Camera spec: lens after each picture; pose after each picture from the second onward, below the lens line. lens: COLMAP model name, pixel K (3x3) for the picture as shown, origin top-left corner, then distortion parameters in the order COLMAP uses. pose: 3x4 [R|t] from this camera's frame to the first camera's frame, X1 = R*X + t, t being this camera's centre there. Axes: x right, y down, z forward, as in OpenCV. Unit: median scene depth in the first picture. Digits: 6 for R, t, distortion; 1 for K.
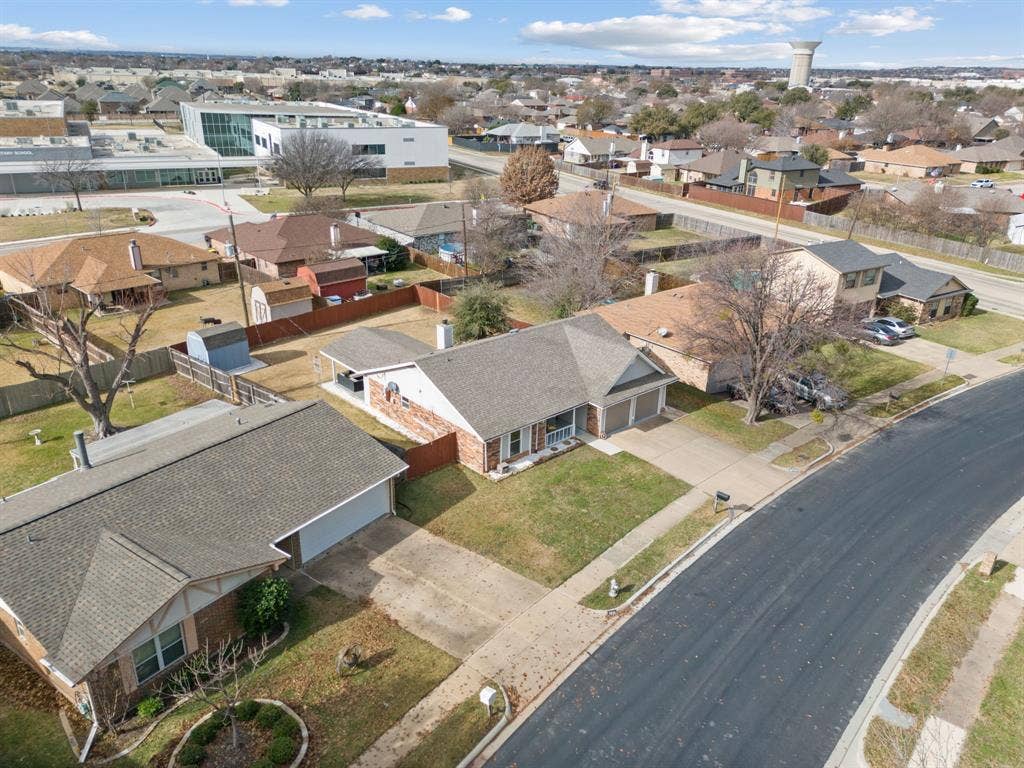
lens RADIAL K [[689.2, 0, 512.0], [0, 689.2, 384.0], [0, 0, 1]] dist [0.058408, -0.035193]
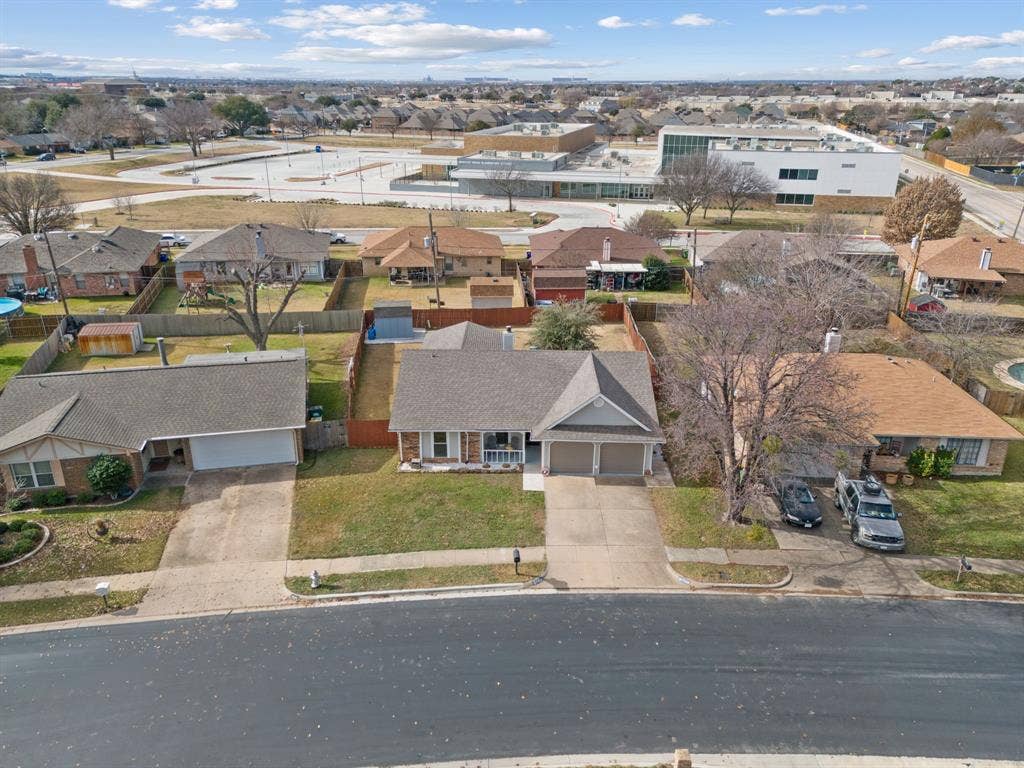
lens RADIAL K [[689.2, 0, 512.0], [0, 689.2, 384.0], [0, 0, 1]] dist [0.058408, -0.035193]
pose [[0.772191, 0.237650, -0.589274, 0.636508], [-0.254761, 0.965410, 0.055502, -0.083190], [0.582081, 0.107265, 0.806025, 0.208796]]
